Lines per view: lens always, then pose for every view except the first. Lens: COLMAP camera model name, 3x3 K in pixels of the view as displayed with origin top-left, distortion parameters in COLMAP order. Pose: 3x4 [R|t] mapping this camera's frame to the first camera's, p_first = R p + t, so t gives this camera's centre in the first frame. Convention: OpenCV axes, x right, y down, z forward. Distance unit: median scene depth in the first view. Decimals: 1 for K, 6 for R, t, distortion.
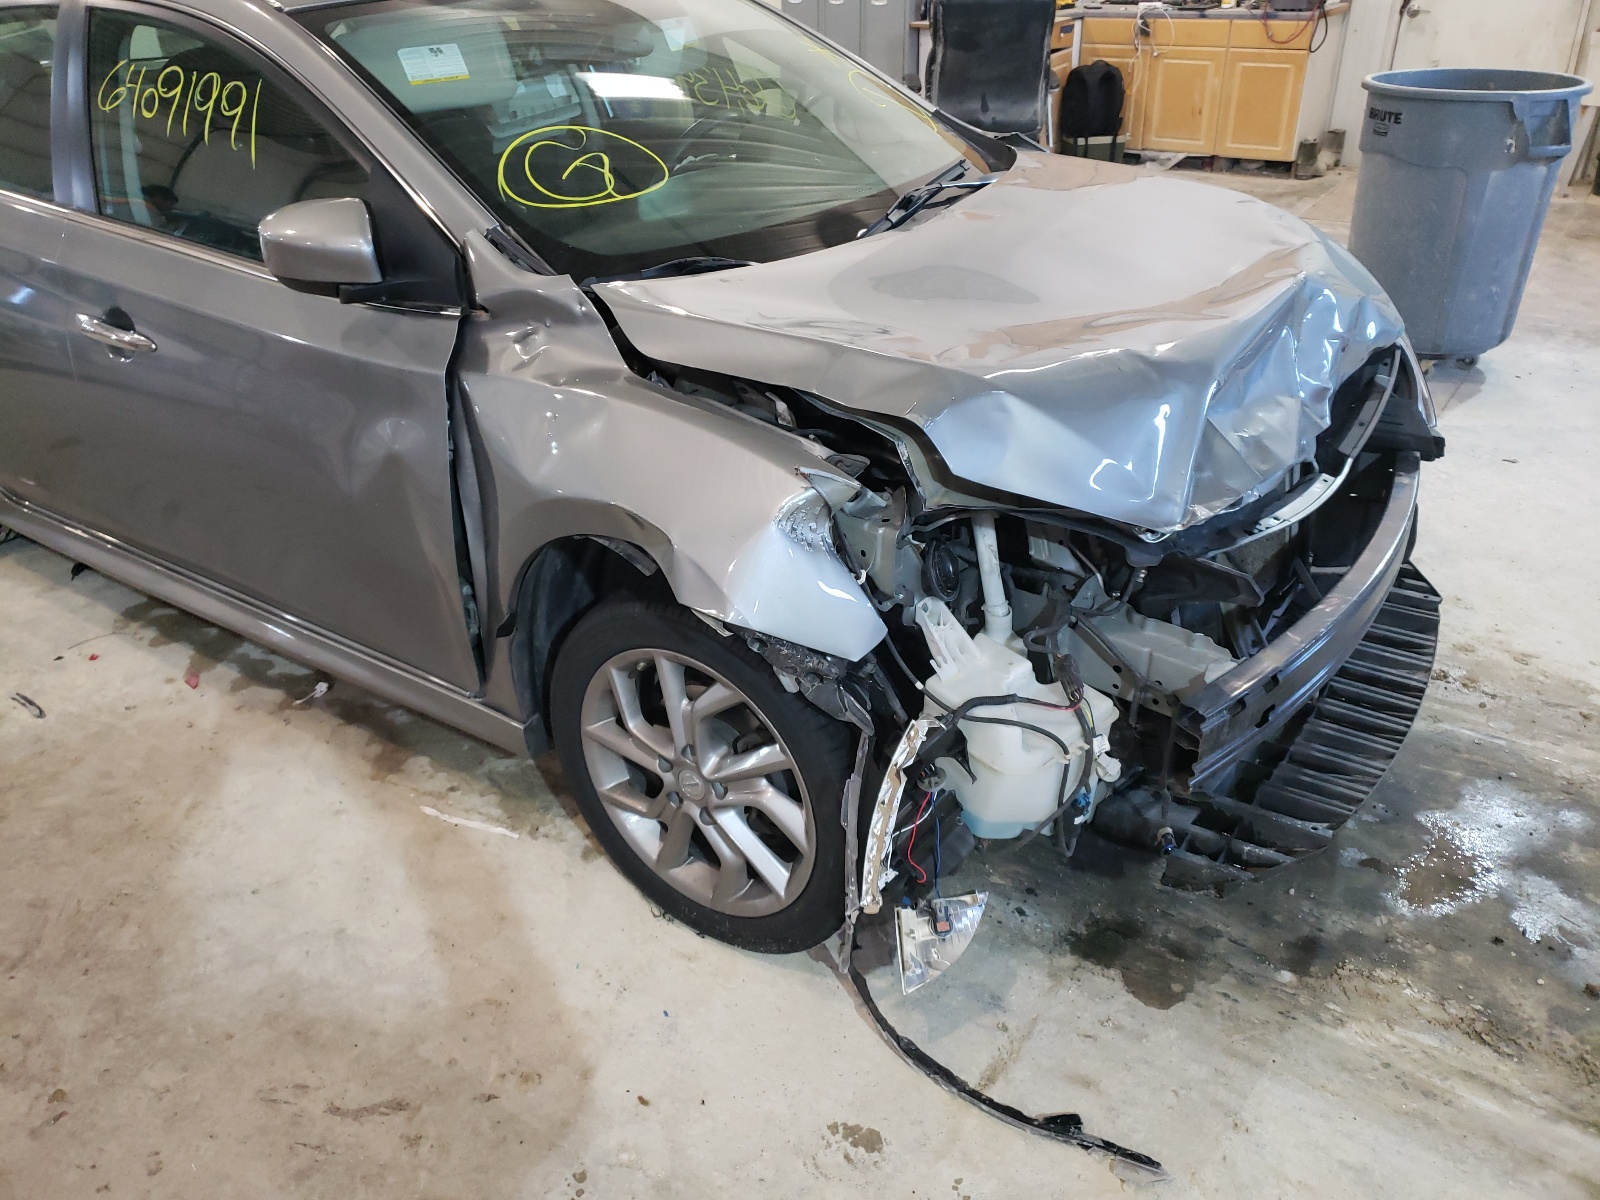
lens RADIAL K [[1244.4, 0, 782.7], [0, 1244.4, 588.4], [0, 0, 1]] dist [-0.000785, 0.017224]
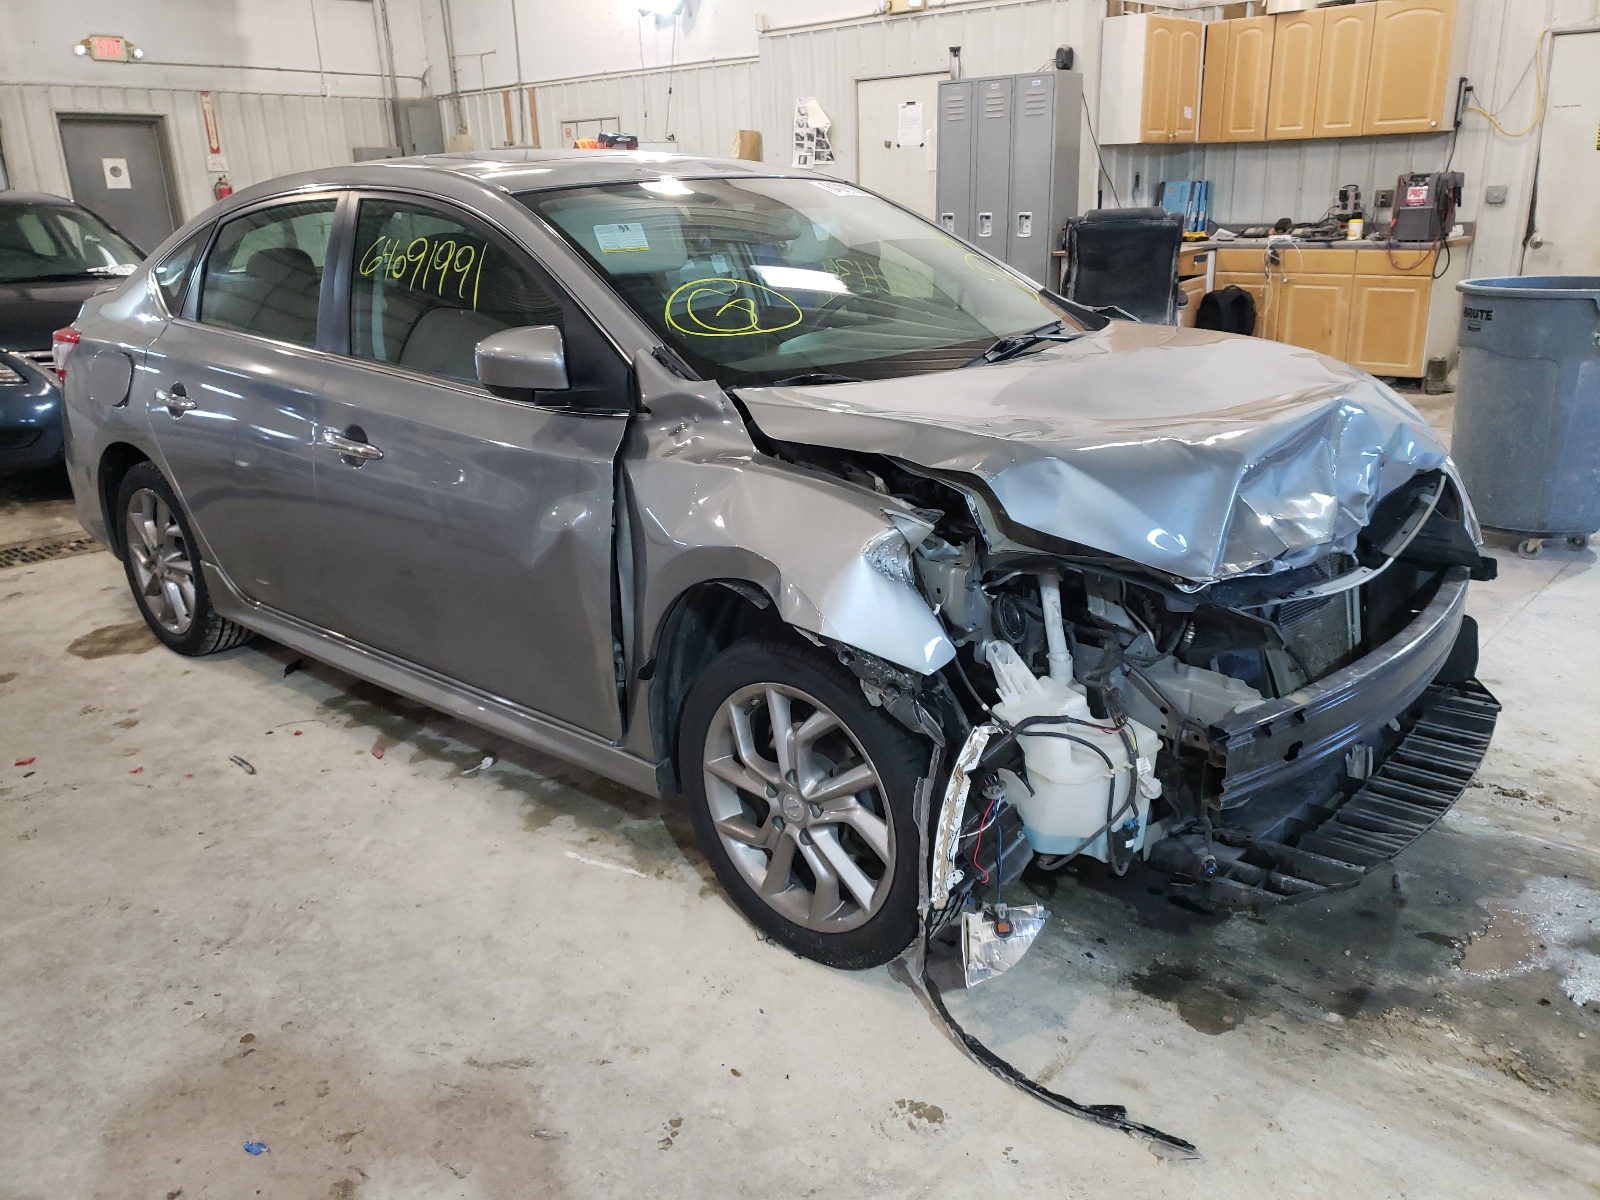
lens RADIAL K [[1244.4, 0, 811.7], [0, 1244.4, 609.2], [0, 0, 1]] dist [-0.000785, 0.017224]
pose [[0.994140, 0.029991, -0.103855, 0.055691], [-0.046659, 0.985688, -0.161994, 0.156951], [0.097511, 0.165890, 0.981311, -0.158566]]
